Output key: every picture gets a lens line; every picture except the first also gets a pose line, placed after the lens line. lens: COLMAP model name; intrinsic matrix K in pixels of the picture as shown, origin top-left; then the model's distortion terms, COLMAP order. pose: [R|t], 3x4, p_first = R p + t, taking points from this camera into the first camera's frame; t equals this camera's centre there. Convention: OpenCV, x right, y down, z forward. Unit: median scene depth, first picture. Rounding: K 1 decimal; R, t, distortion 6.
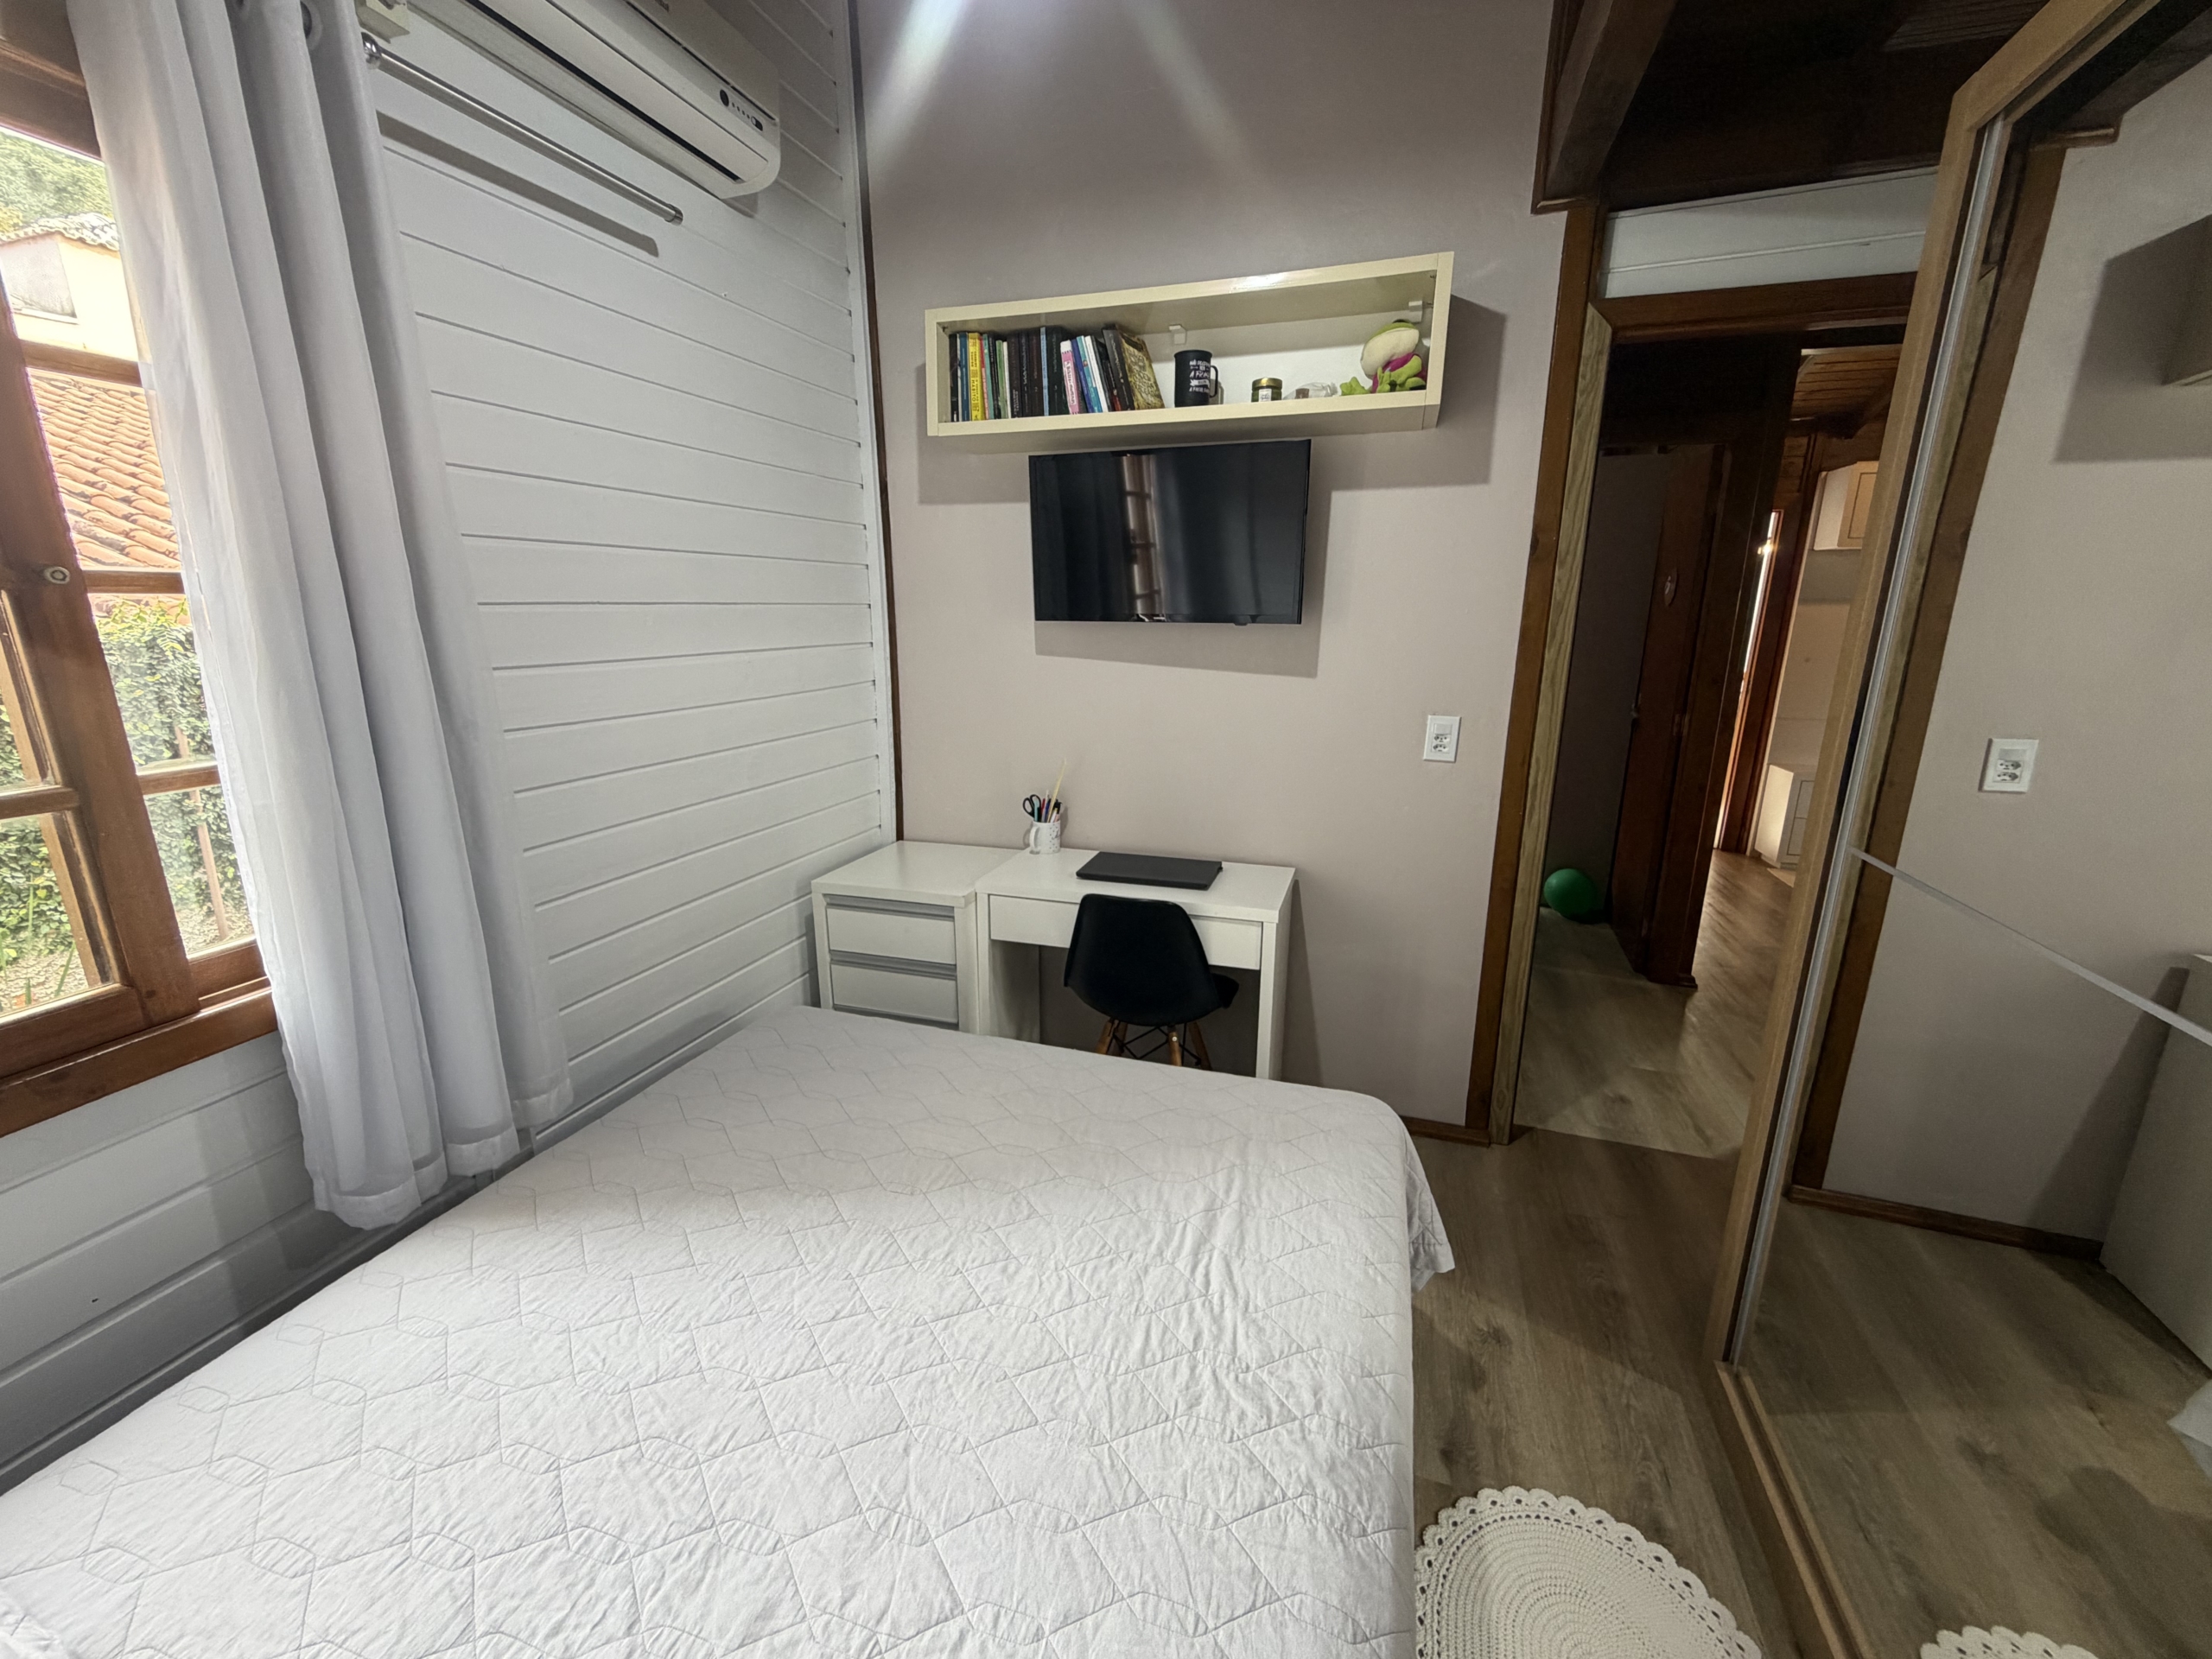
lens RADIAL K [[878.8, 0, 1109.9], [0, 878.8, 827.3], [0, 0, 1]] dist [-0.000653, -0.000049]
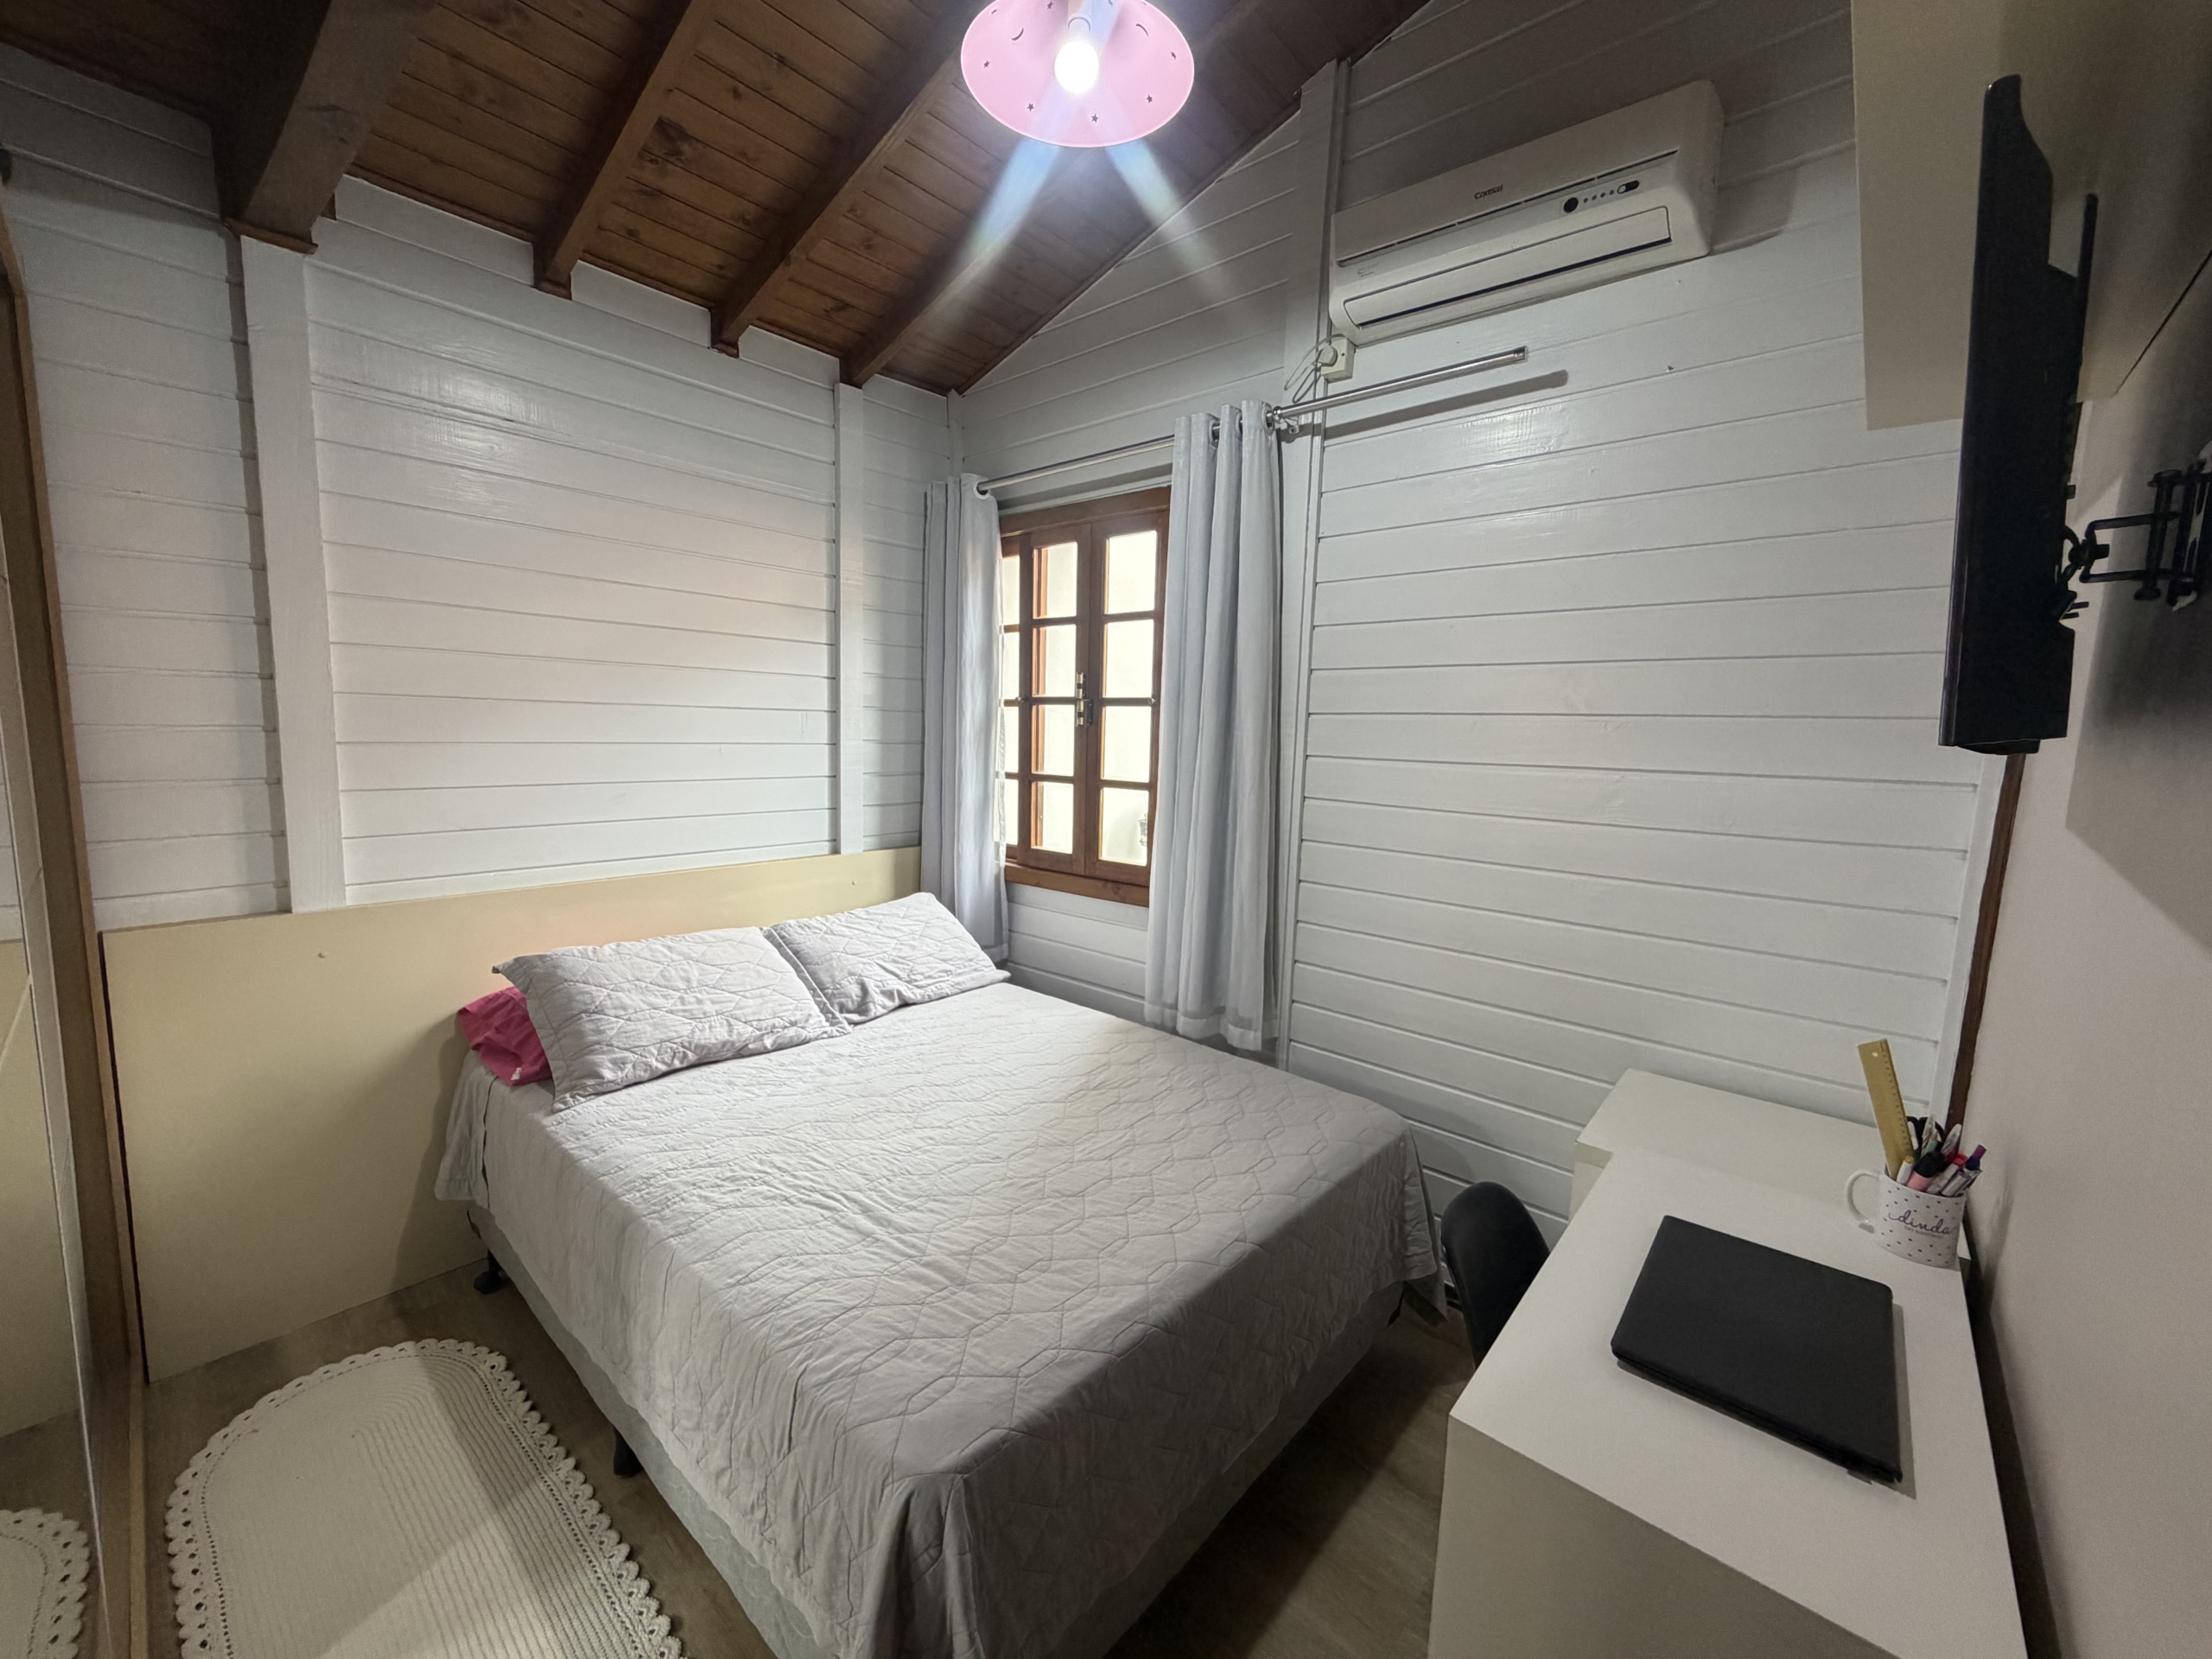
lens RADIAL K [[878.8, 0, 1107.6], [0, 878.8, 829.4], [0, 0, 1]] dist [-0.000653, -0.000049]
pose [[-0.395438, 0.097348, -0.913319, 0.956172], [-0.247702, 0.946223, 0.208102, -0.330364], [0.884462, 0.308522, -0.350059, 1.454382]]
